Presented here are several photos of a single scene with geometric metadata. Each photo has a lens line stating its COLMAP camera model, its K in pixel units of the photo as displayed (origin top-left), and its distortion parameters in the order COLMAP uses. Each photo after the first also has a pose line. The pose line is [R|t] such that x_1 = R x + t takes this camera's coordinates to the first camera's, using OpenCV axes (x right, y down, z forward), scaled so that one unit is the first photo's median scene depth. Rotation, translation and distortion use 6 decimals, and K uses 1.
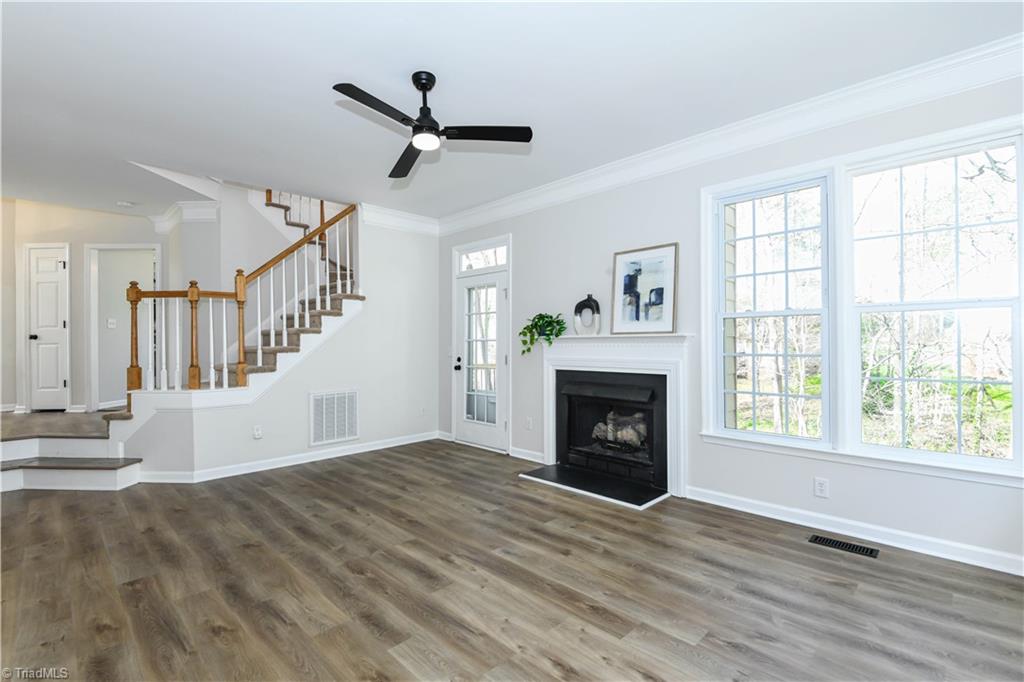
lens RADIAL K [[463.7, 0, 504.8], [0, 463.7, 336.4], [0, 0, 1]] dist [0.020713, -0.016560]
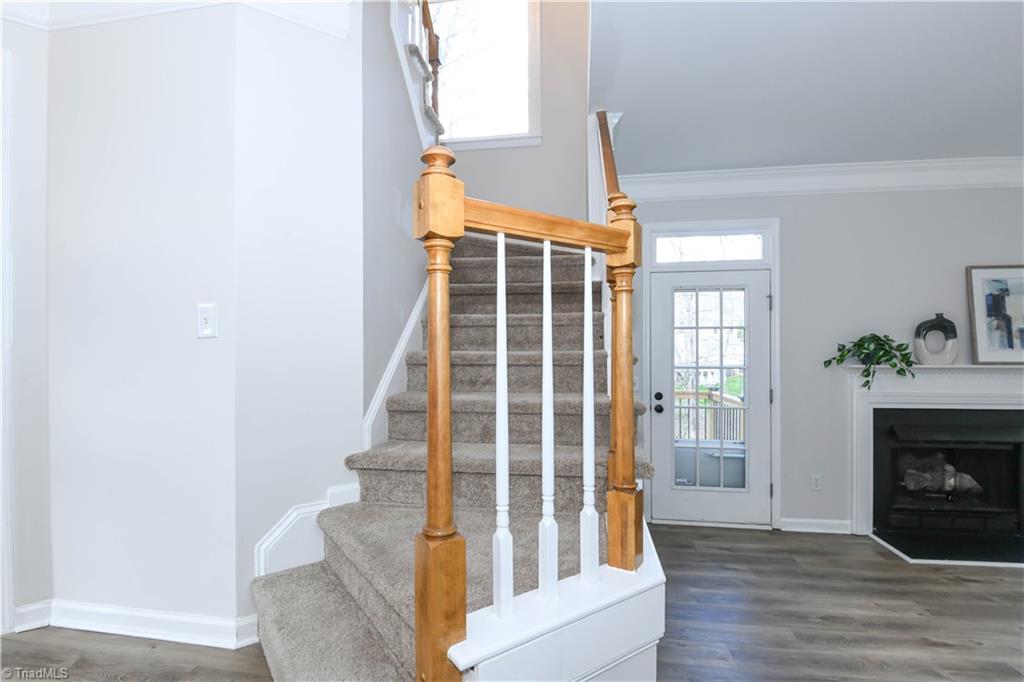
lens RADIAL K [[474.1, 0, 508.7], [0, 474.1, 350.0], [0, 0, 1]] dist [-0.028483, -0.000131]
pose [[0.807515, 0.006304, 0.589813, -0.962347], [-0.011978, 0.999912, 0.005712, -0.025070], [-0.589725, -0.011678, 0.807520, 0.860913]]
